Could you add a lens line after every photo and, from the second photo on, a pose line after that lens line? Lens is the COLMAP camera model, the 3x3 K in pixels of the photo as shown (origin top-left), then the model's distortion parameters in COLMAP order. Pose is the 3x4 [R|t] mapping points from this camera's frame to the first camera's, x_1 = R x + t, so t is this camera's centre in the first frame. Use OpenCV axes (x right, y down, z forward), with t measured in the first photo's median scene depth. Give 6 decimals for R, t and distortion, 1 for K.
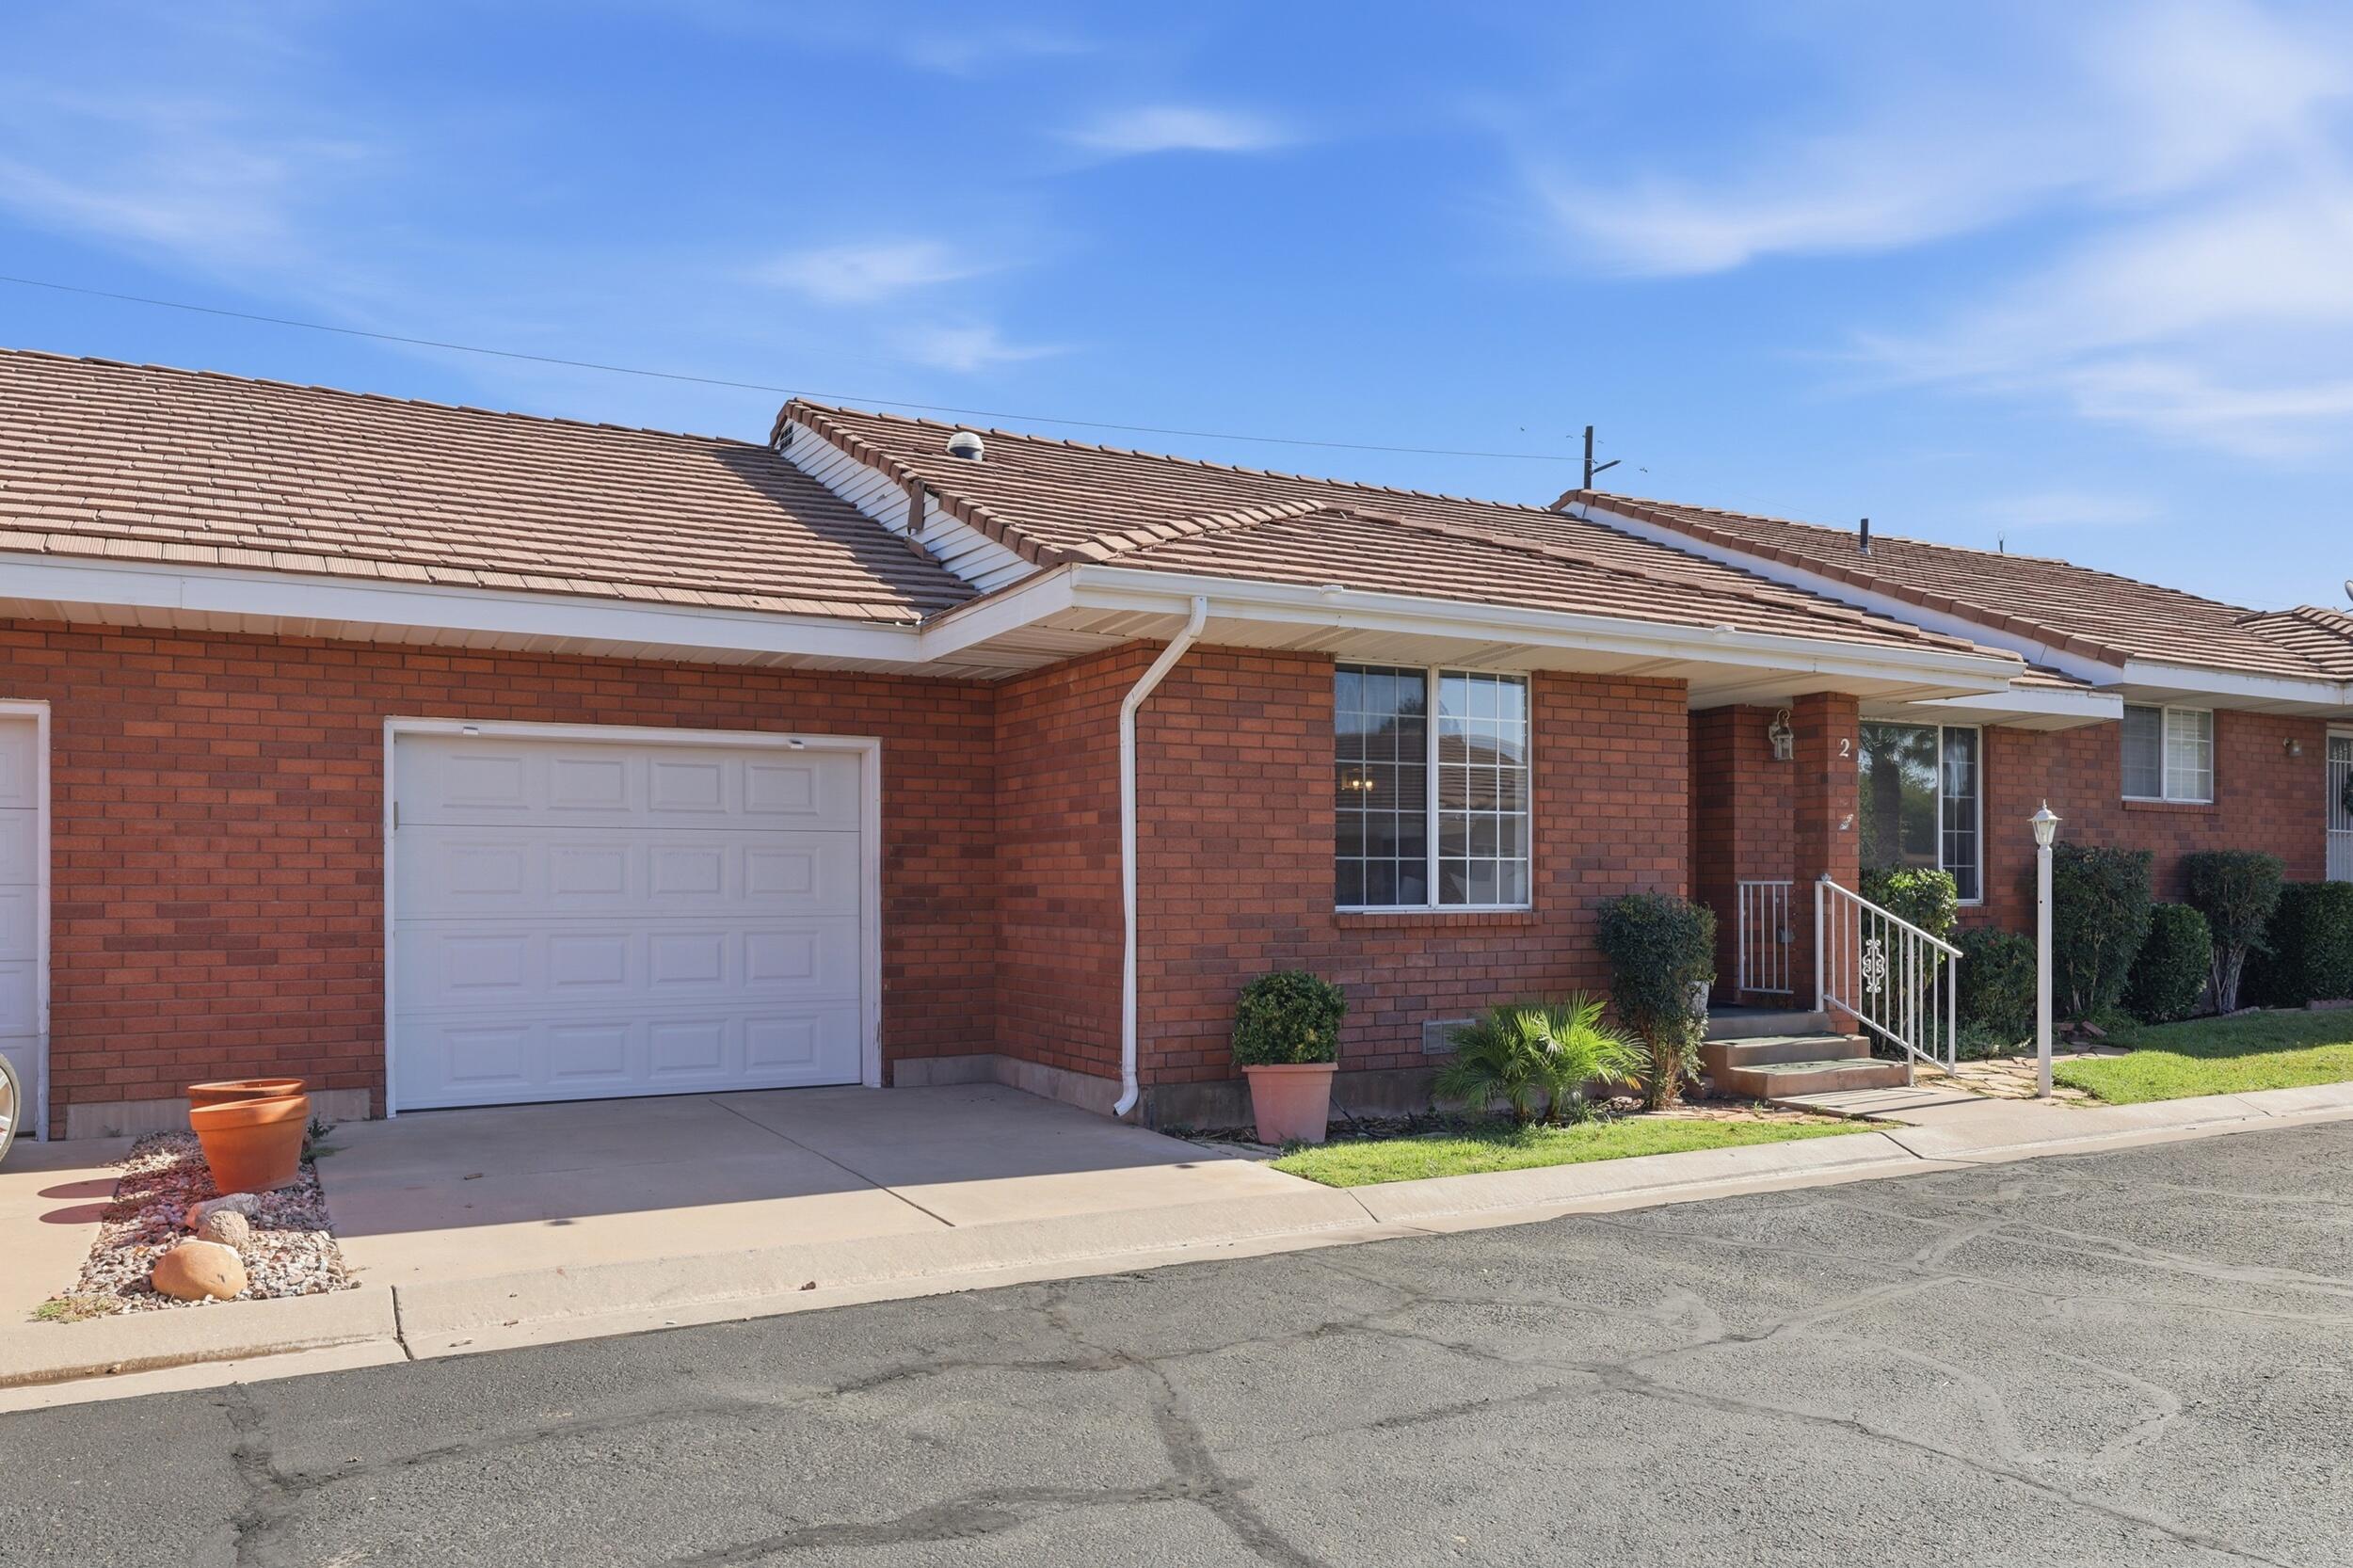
lens RADIAL K [[1667.7, 0, 1150.3], [0, 1667.7, 894.6], [0, 0, 1]] dist [-0.001315, 0.000645]
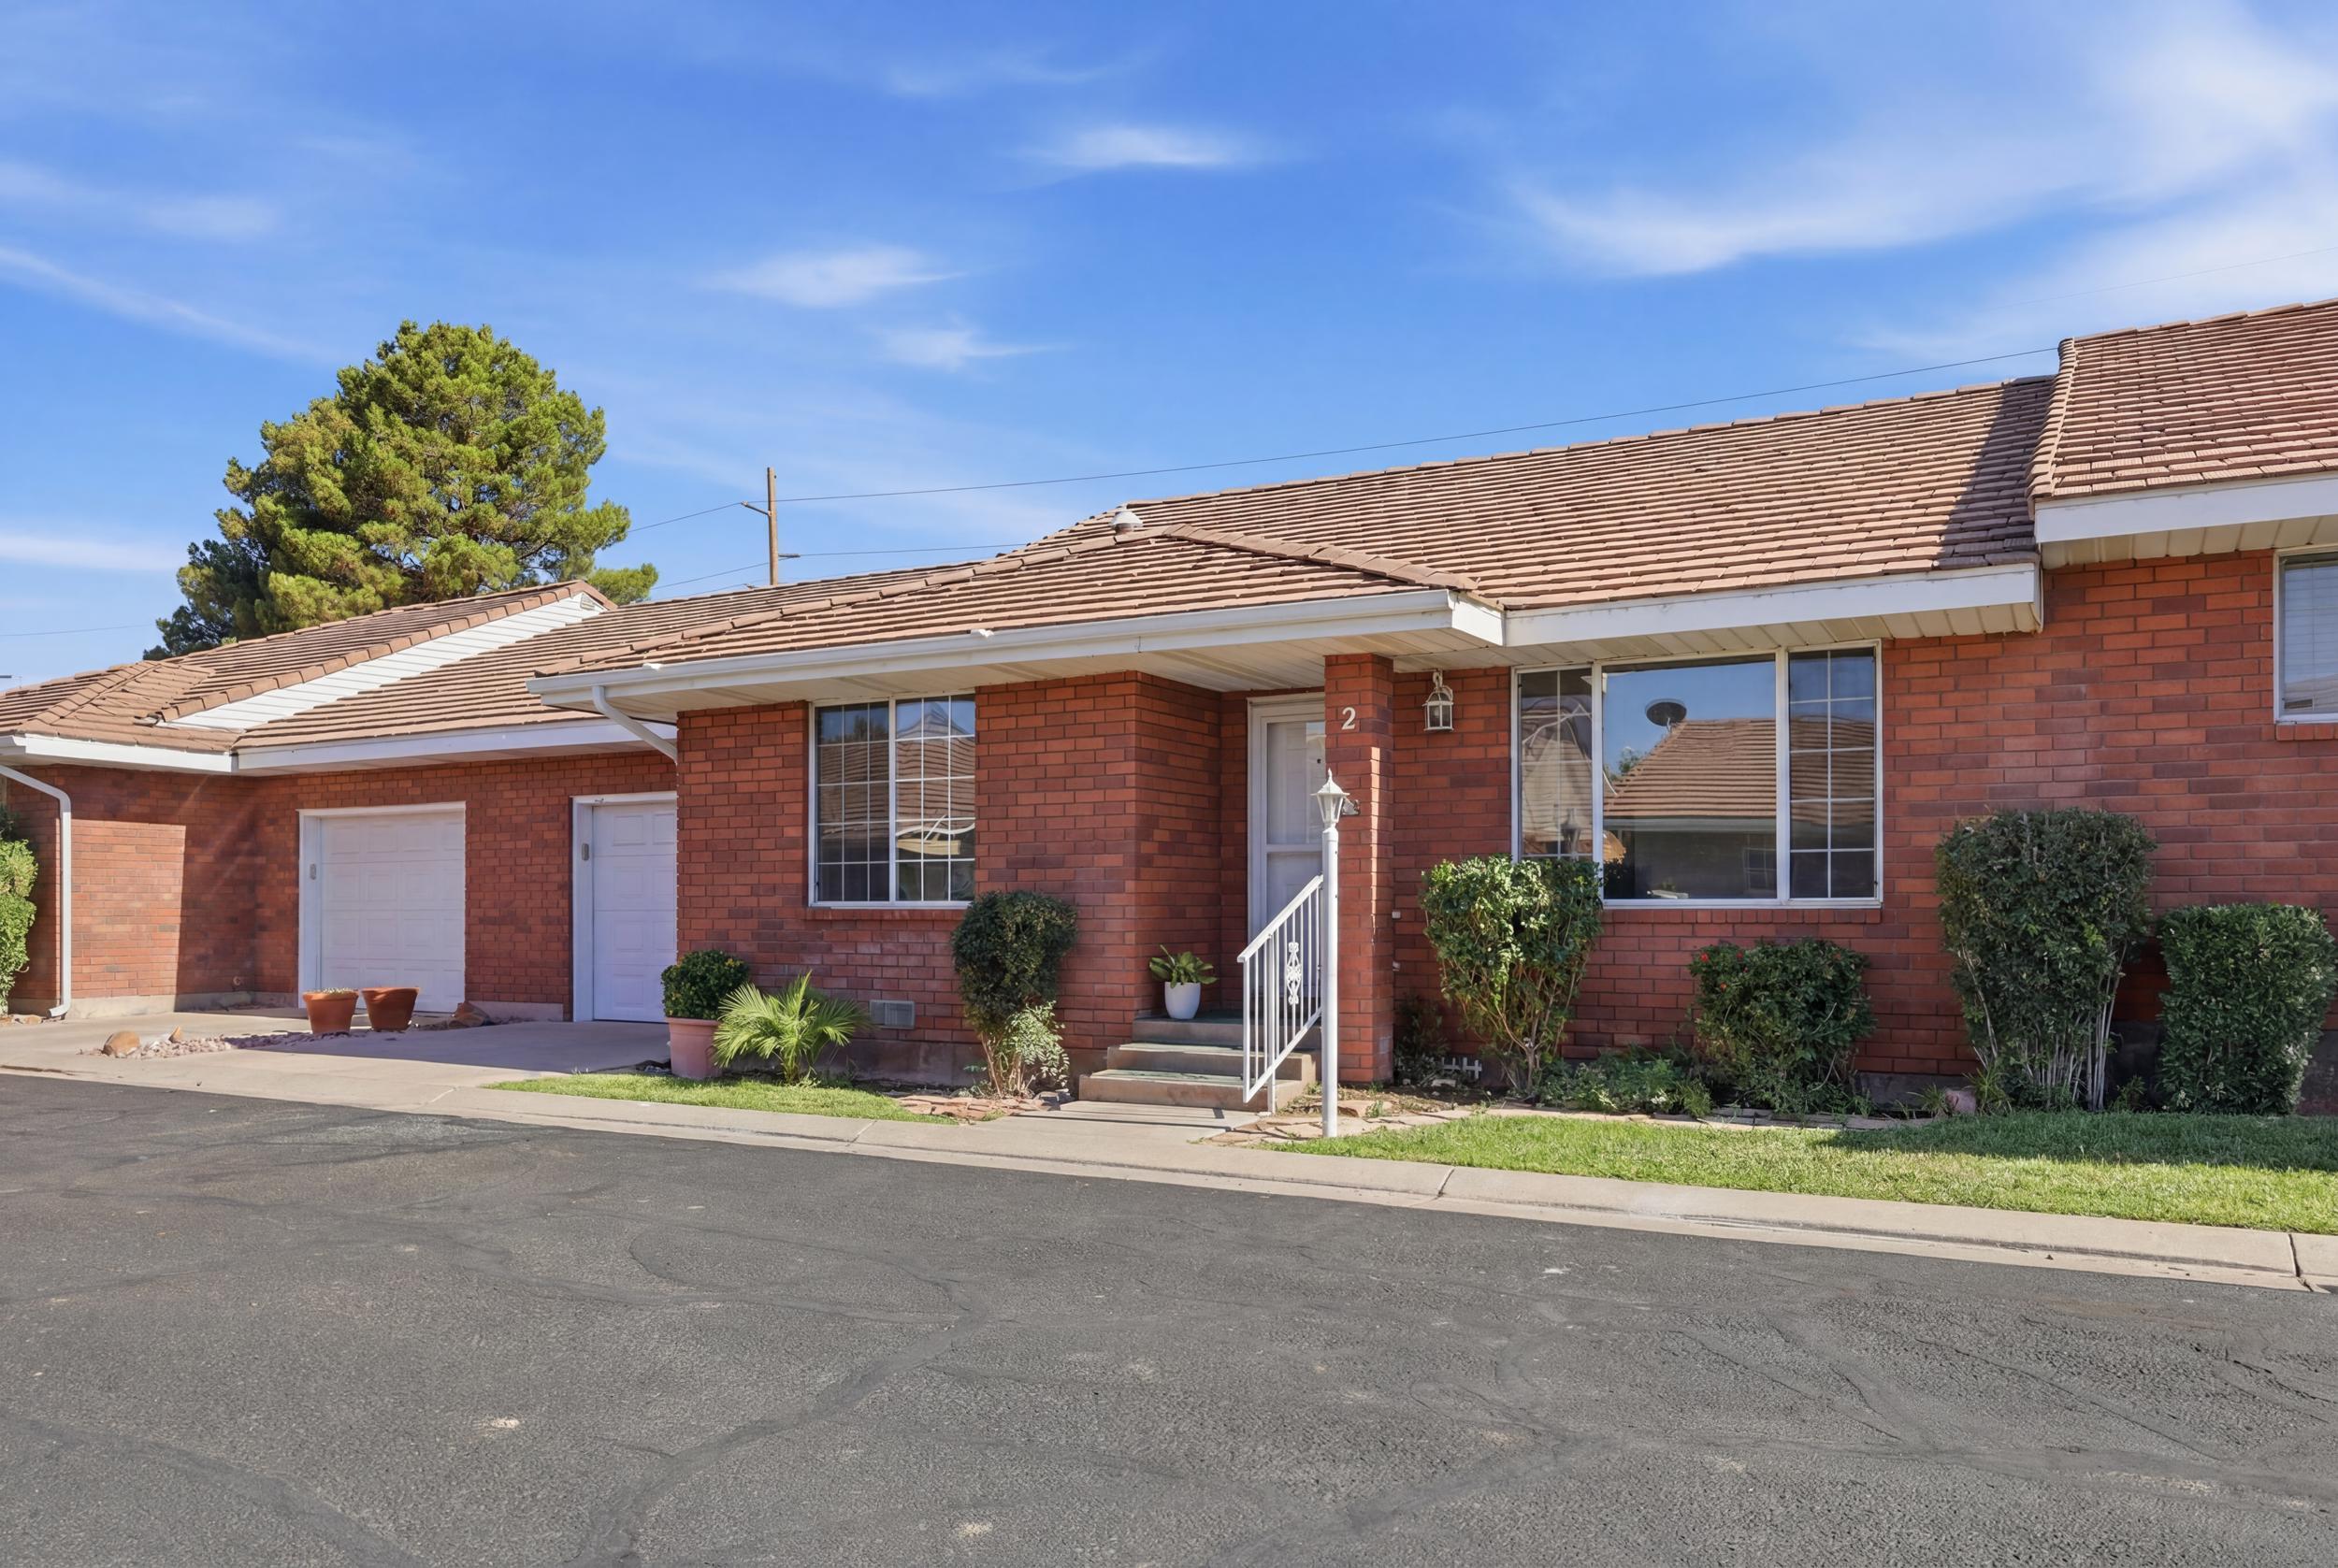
lens RADIAL K [[1657.0, 0, 1143.0], [0, 1657.0, 893.9], [0, 0, 1]] dist [-0.001315, 0.000645]
pose [[0.521570, -0.006524, -0.853184, 1.301225], [-0.003393, 0.999947, -0.009720, 0.012118], [0.853202, 0.007964, 0.521520, 0.566579]]
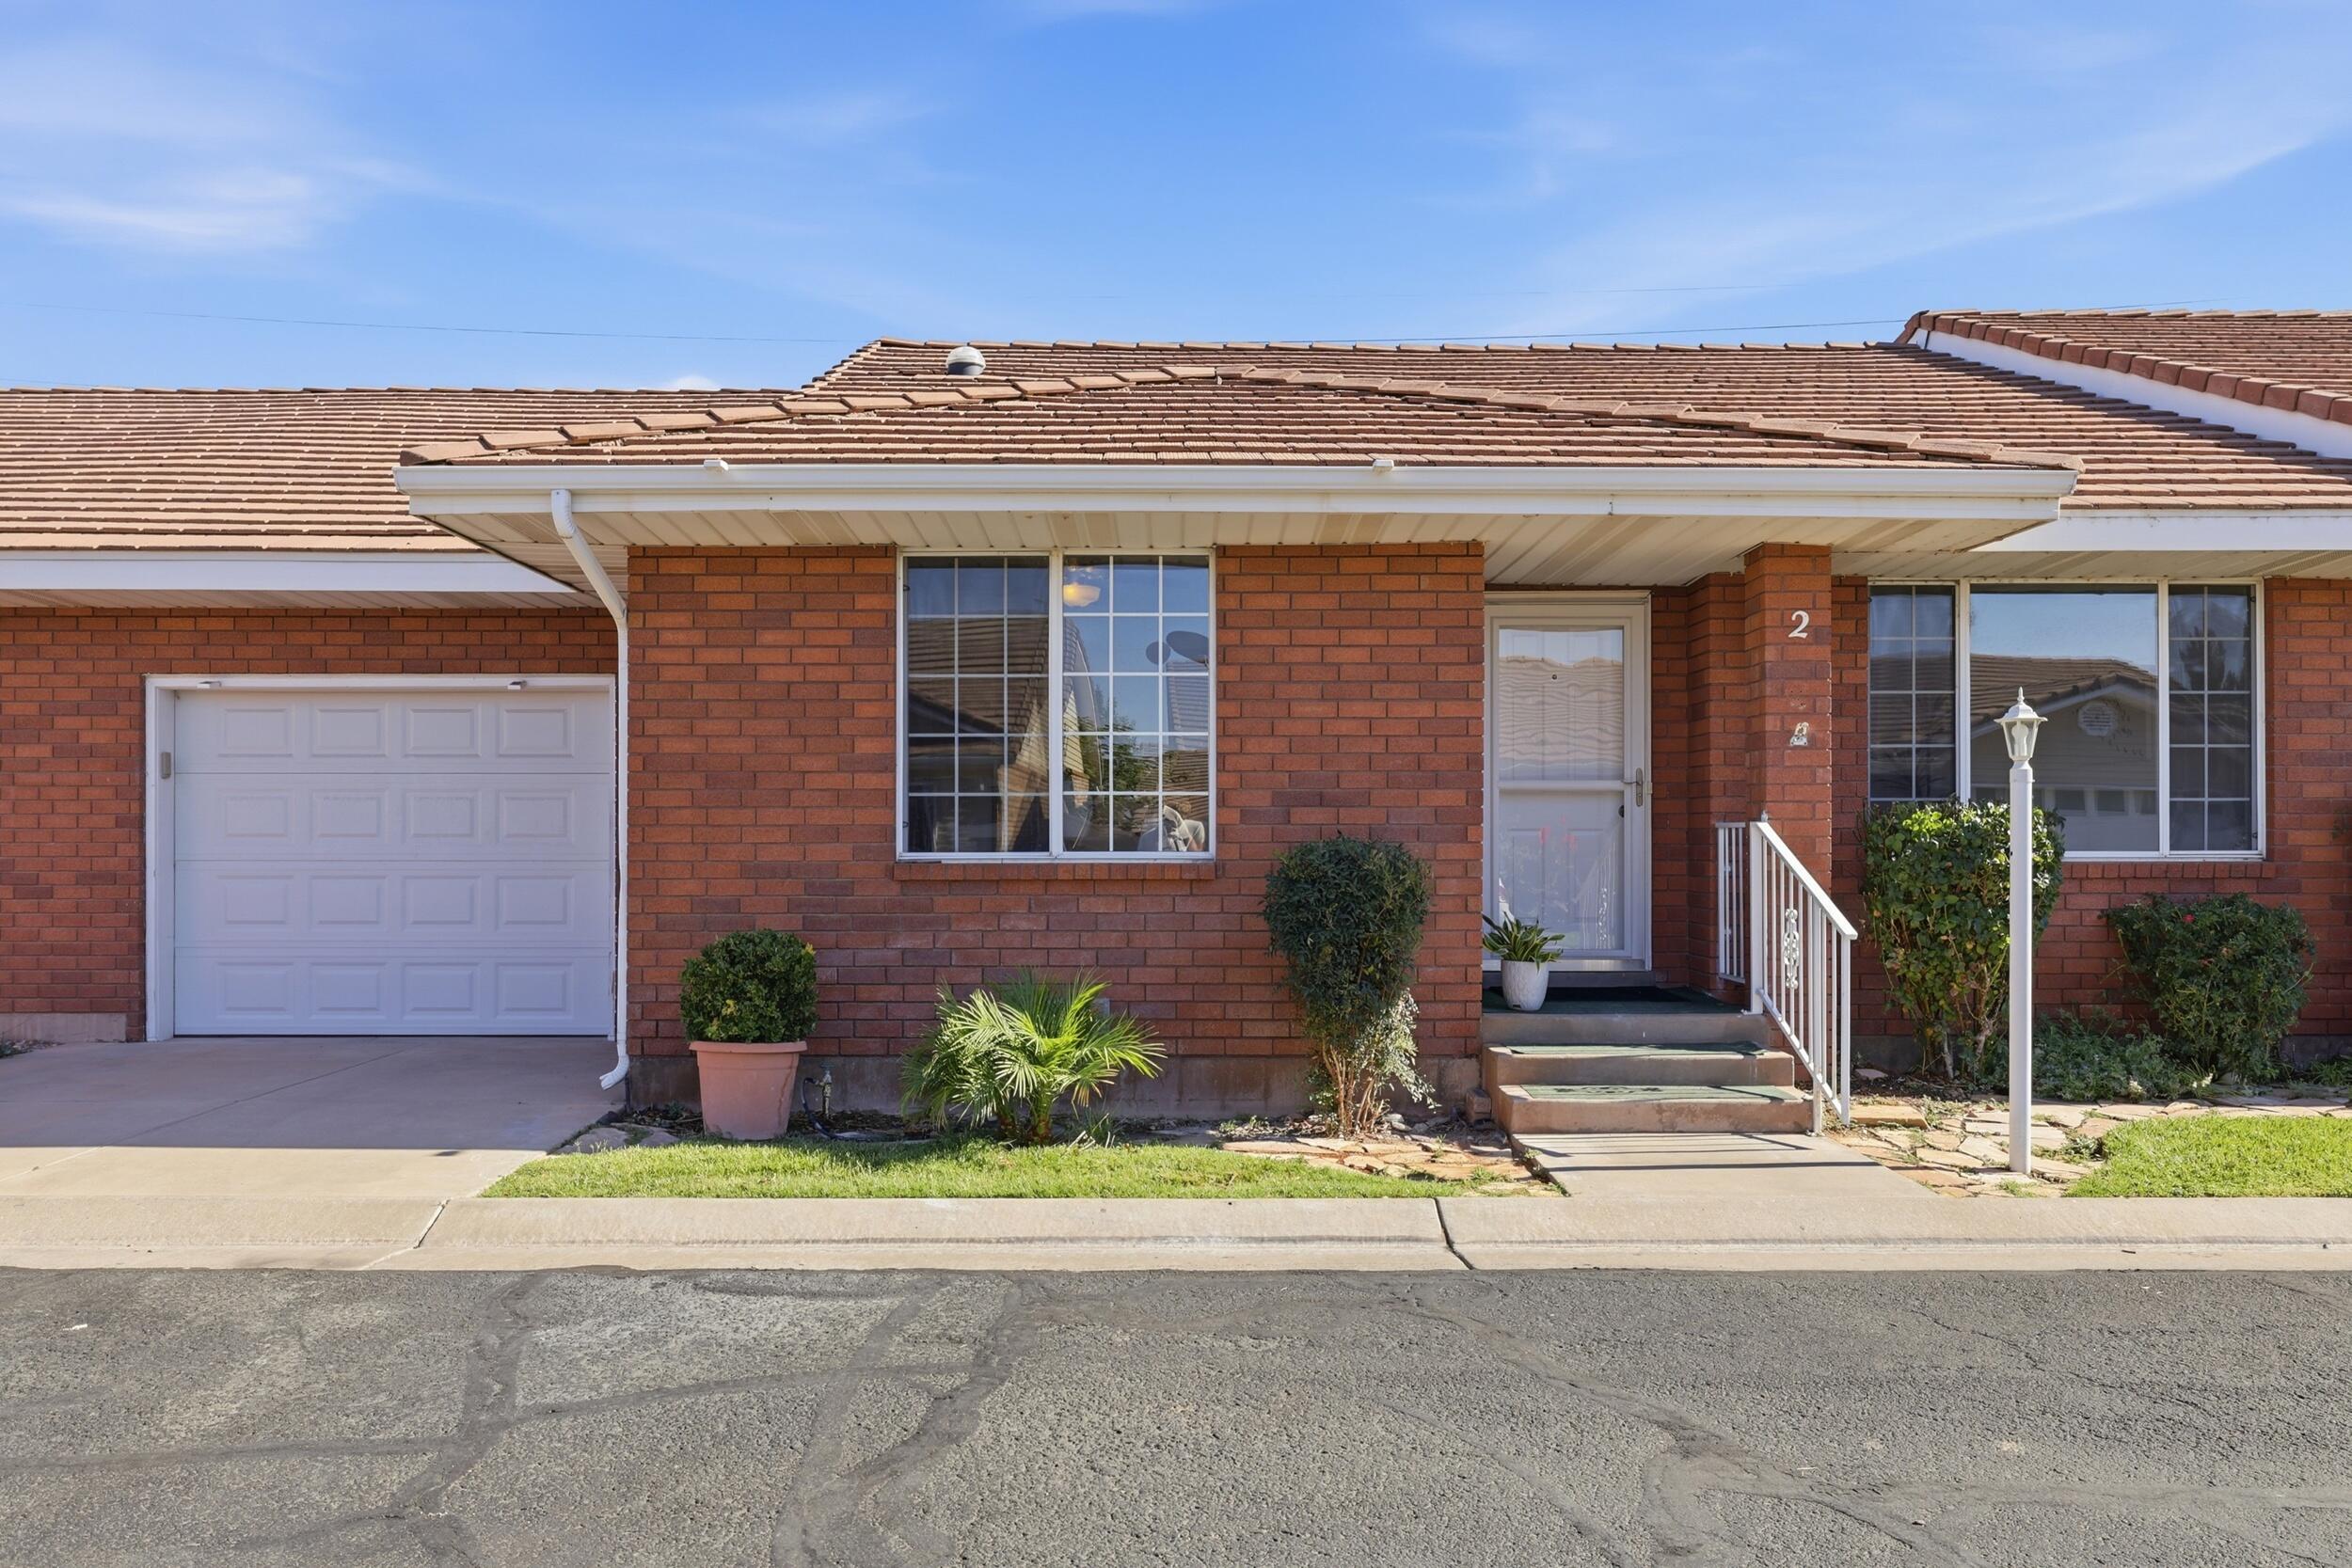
lens RADIAL K [[1637.6, 0, 1150.5], [0, 1637.6, 829.3], [0, 0, 1]] dist [-0.001934, 0.001580]
pose [[0.878553, -0.001357, -0.477644, 0.604118], [-0.003184, 0.999957, -0.008698, 0.001889], [0.477635, 0.009162, 0.878511, 0.351440]]
